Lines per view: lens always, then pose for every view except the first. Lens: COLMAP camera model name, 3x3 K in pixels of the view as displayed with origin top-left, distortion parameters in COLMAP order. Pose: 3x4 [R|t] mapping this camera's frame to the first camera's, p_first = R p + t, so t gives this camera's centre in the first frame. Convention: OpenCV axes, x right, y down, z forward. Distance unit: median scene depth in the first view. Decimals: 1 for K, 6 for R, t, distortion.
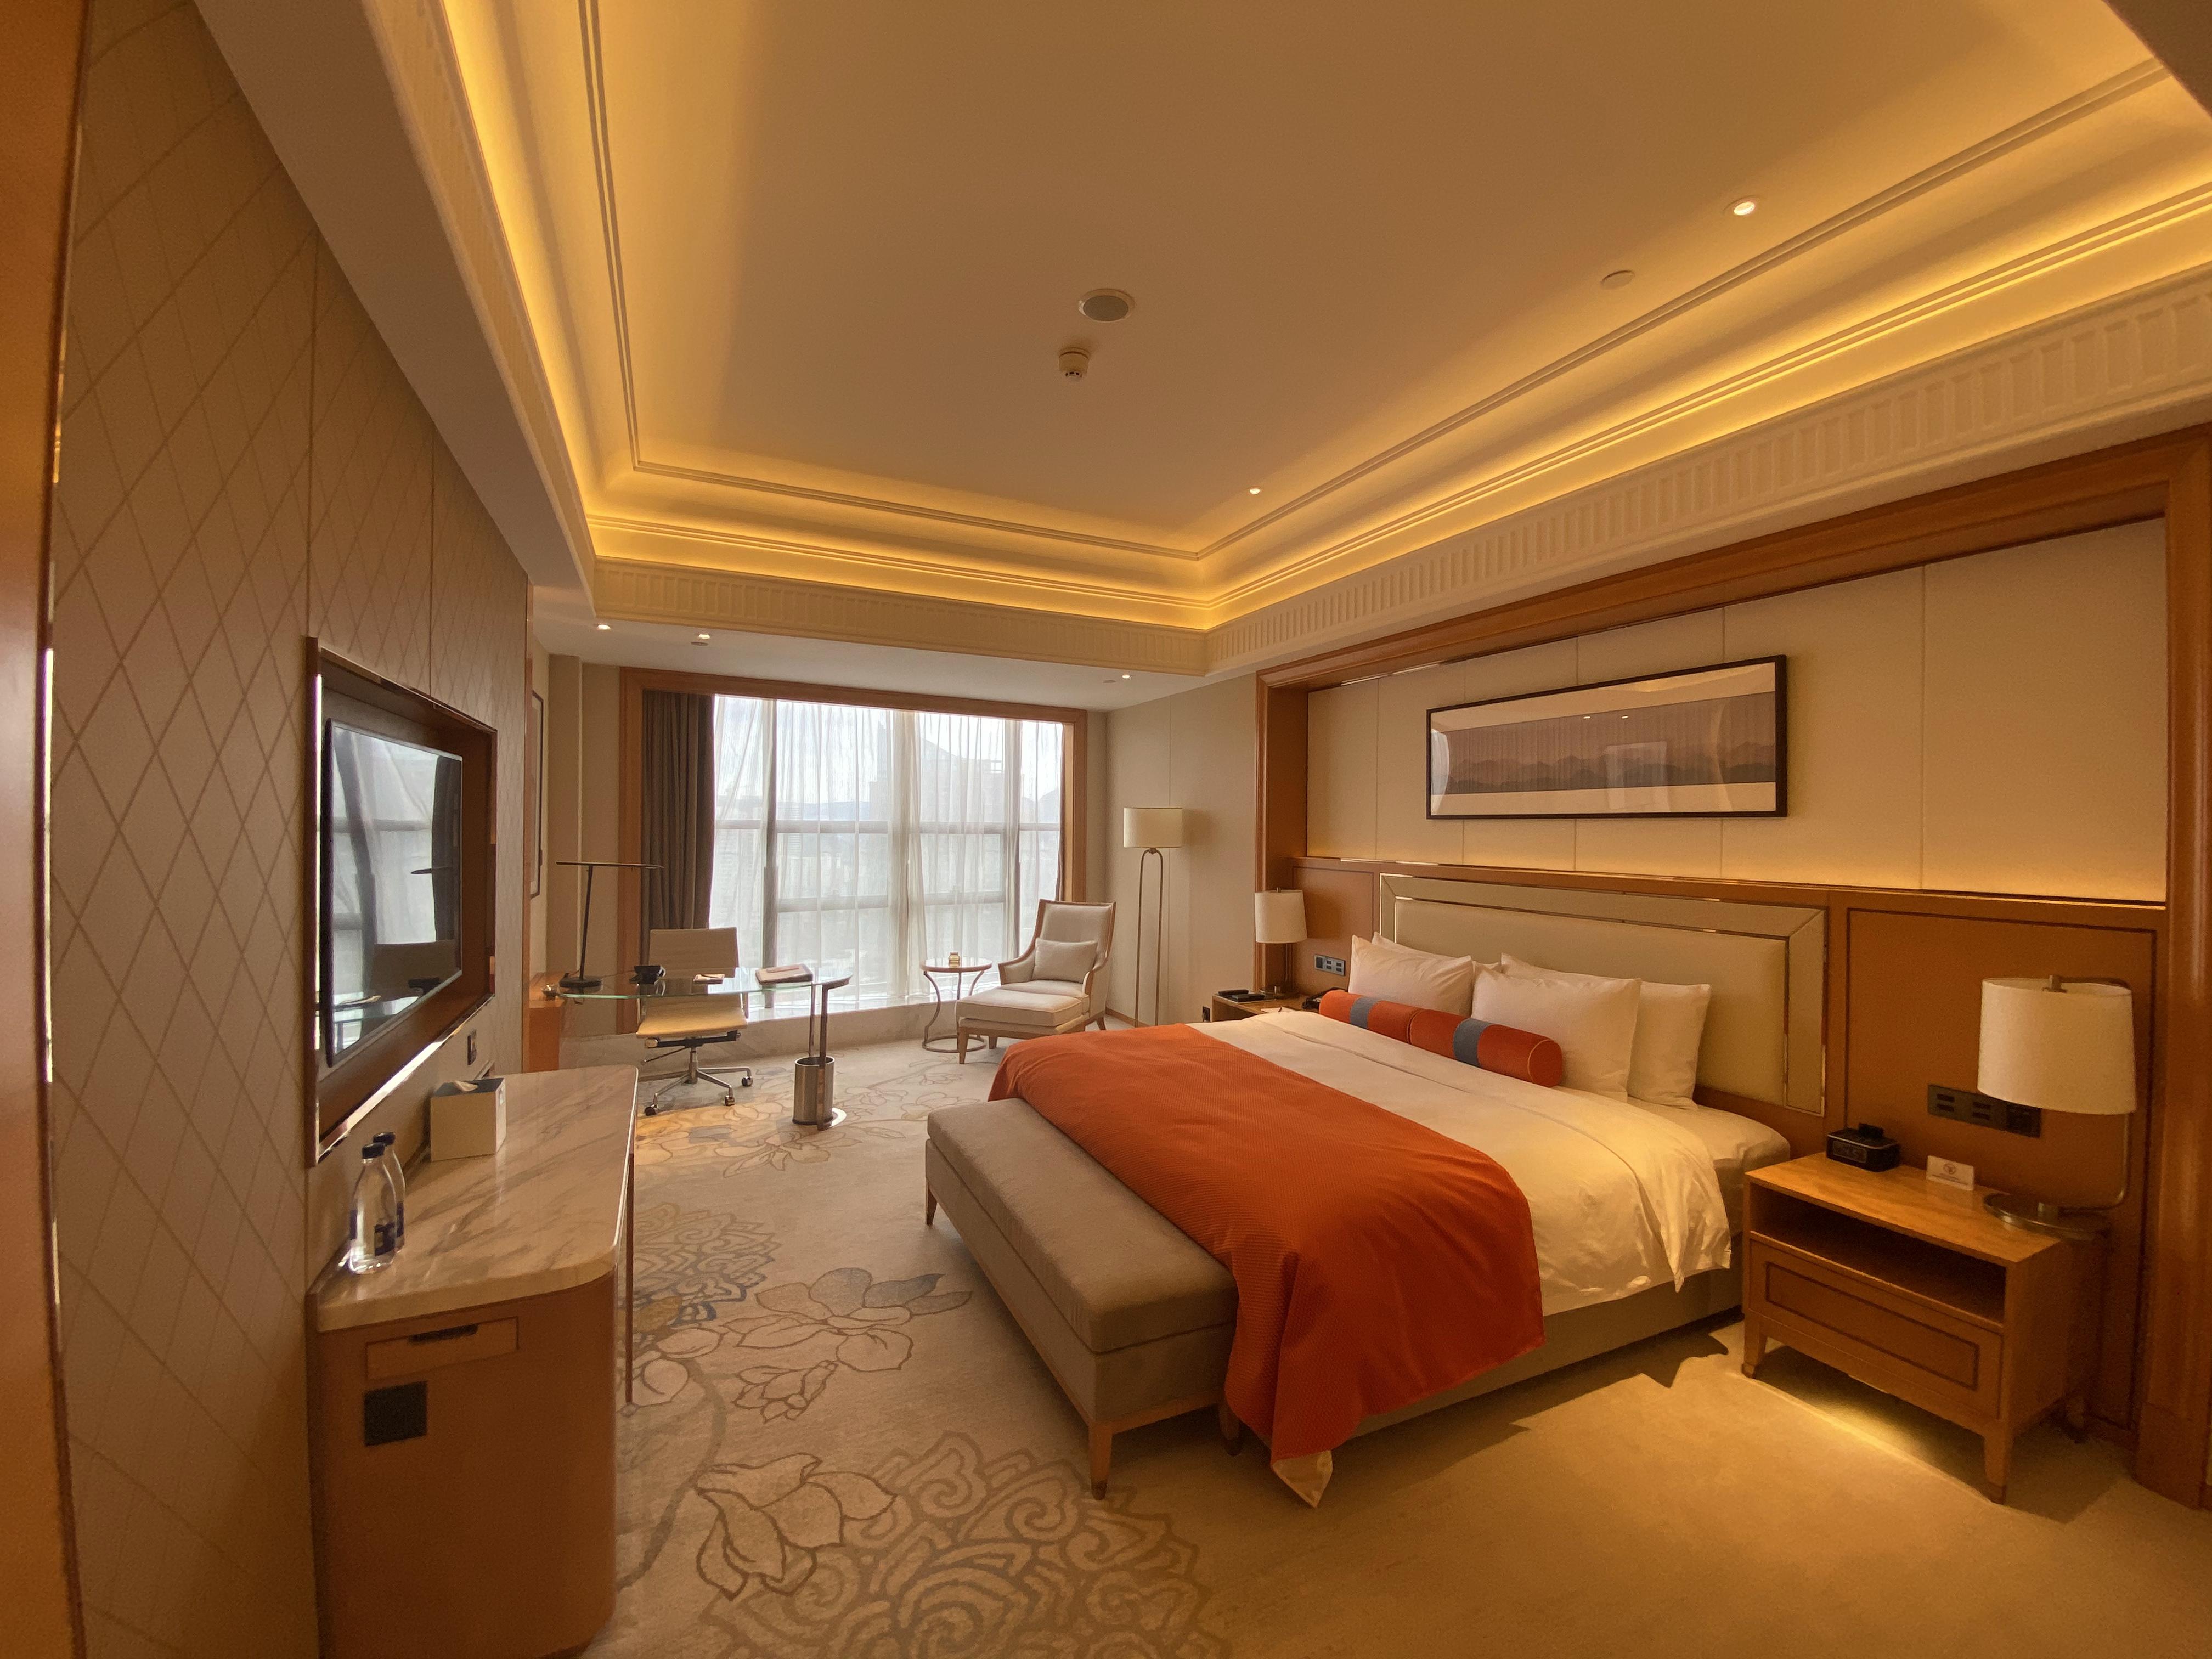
lens RADIAL K [[899.6, 0, 1106.0], [0, 899.6, 829.5], [0, 0, 1]] dist [0.023368, -0.021347]
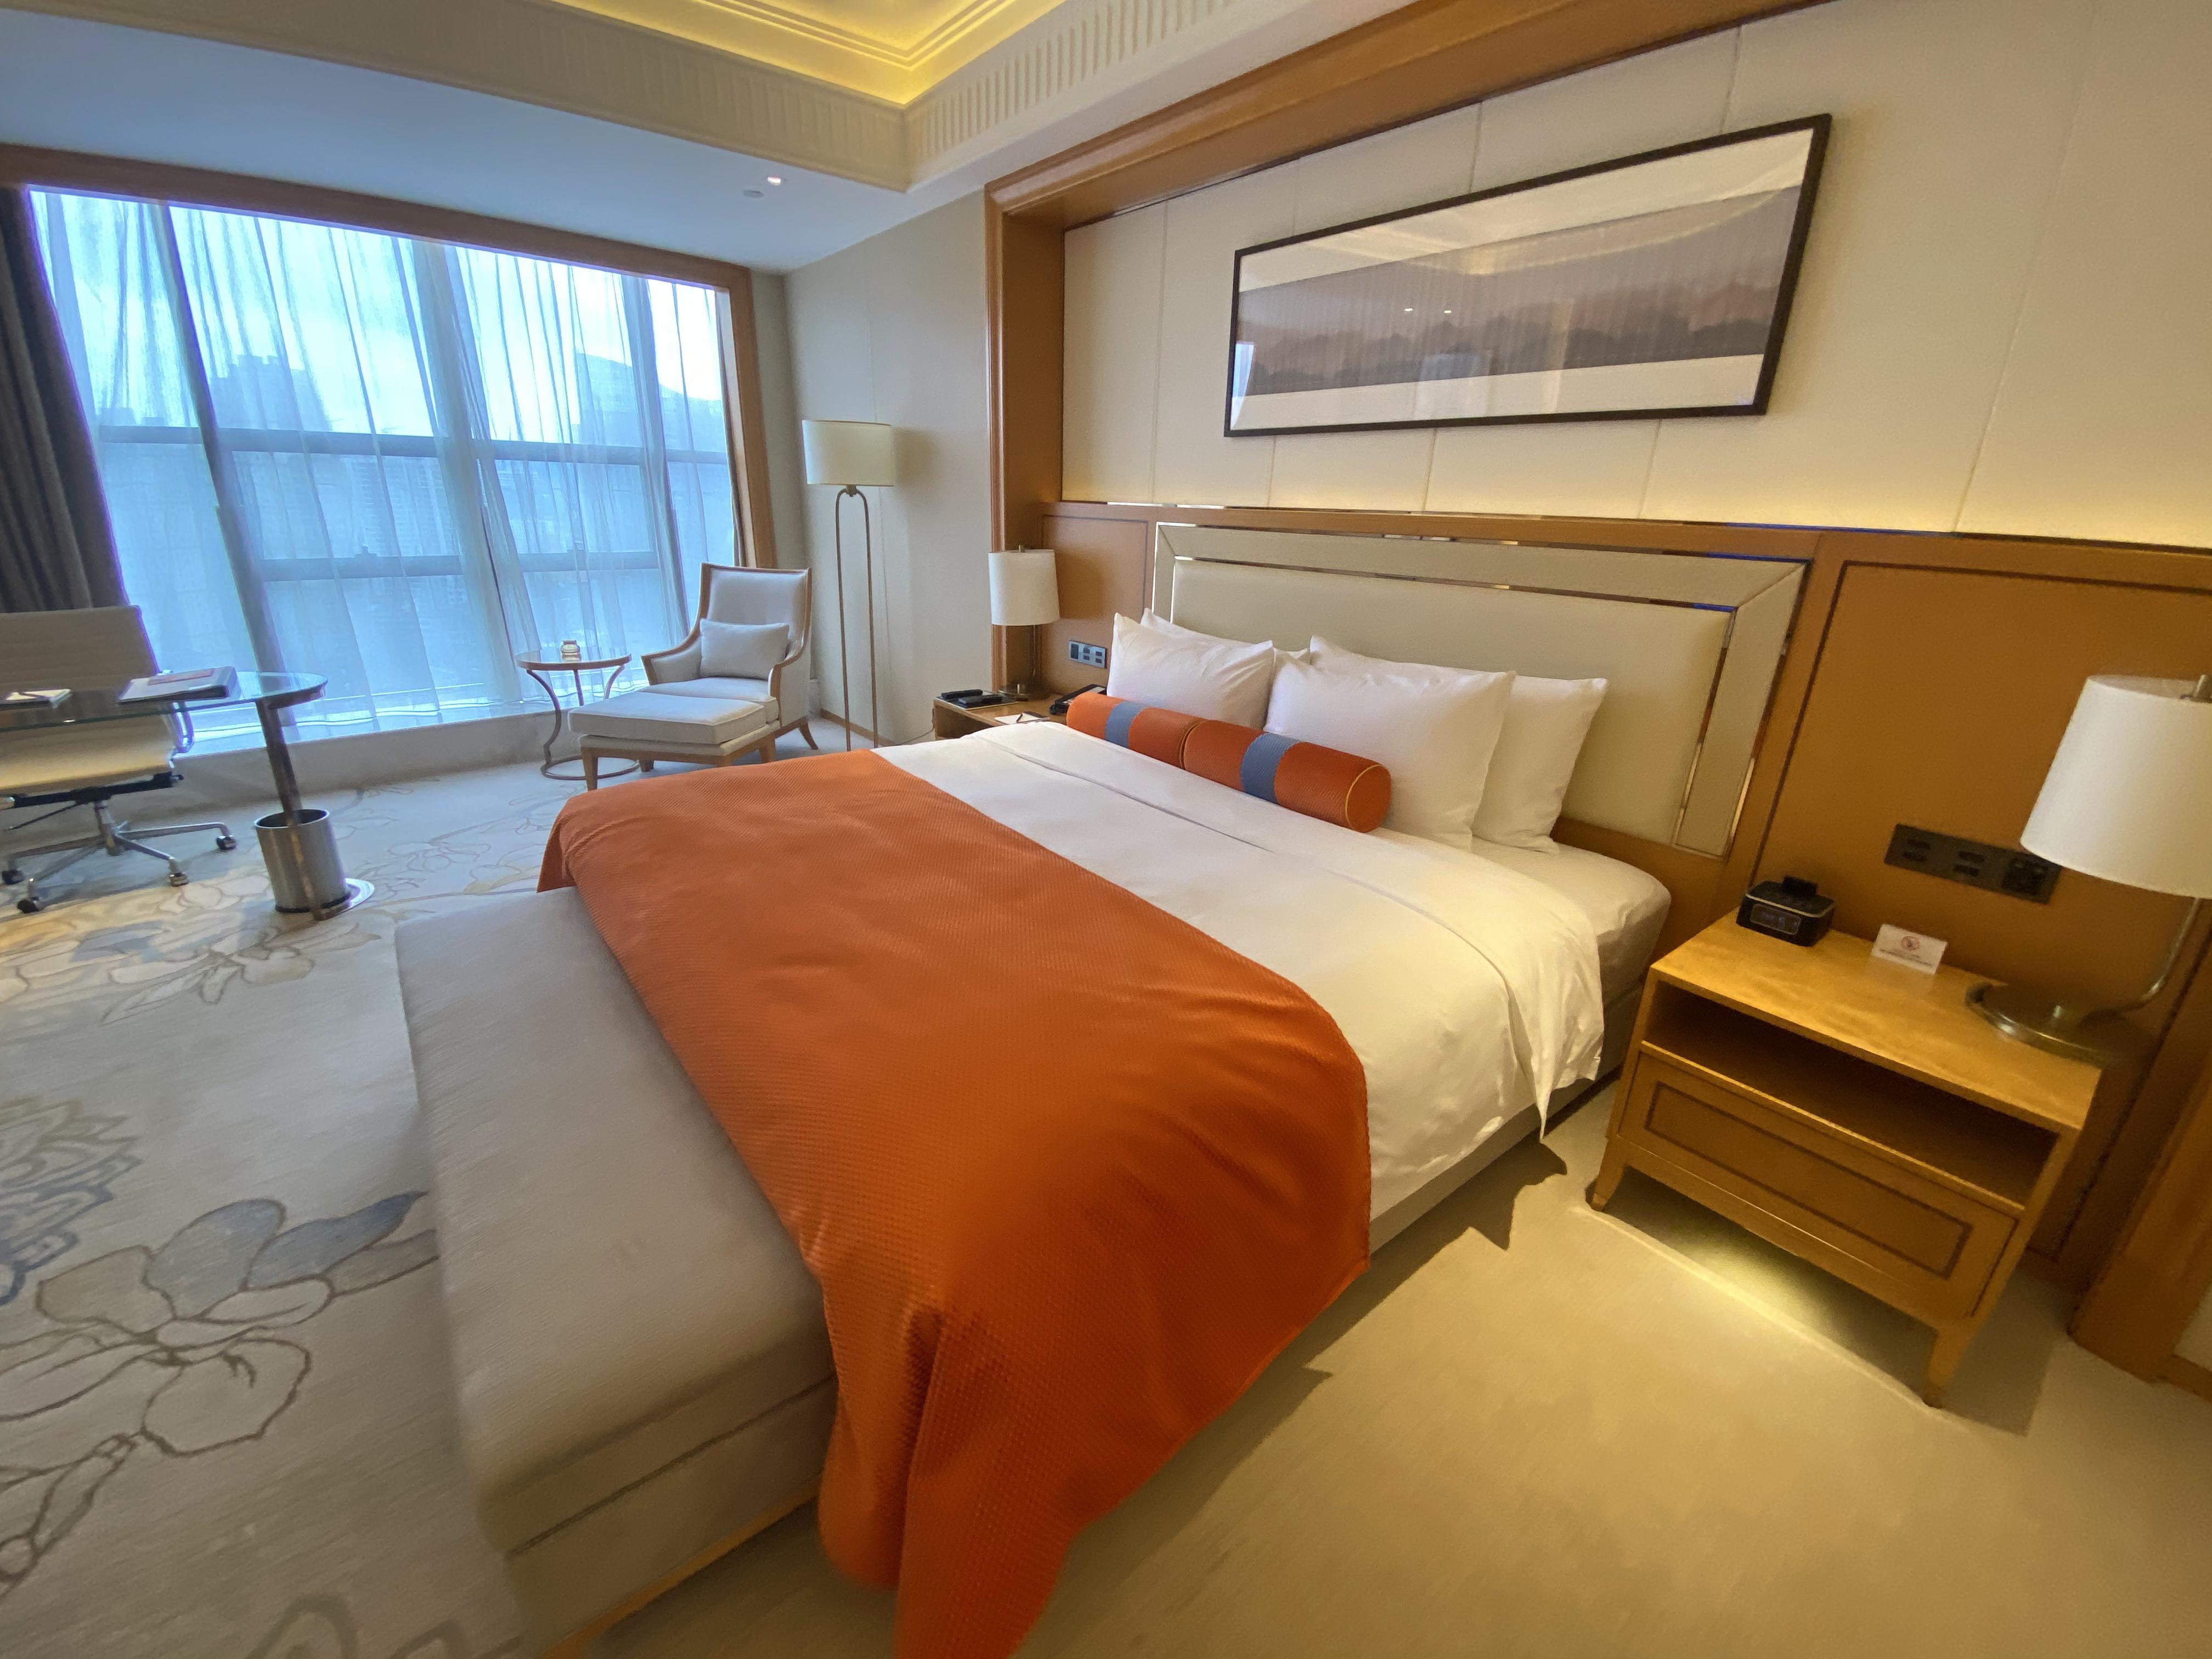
lens RADIAL K [[899.6, 0, 1106.0], [0, 899.6, 829.5], [0, 0, 1]] dist [0.023368, -0.021347]
pose [[0.971990, -0.061793, 0.226752, 0.133273], [-0.020581, 0.938731, 0.344037, 0.048795], [-0.234118, -0.339067, 0.911165, 0.415892]]
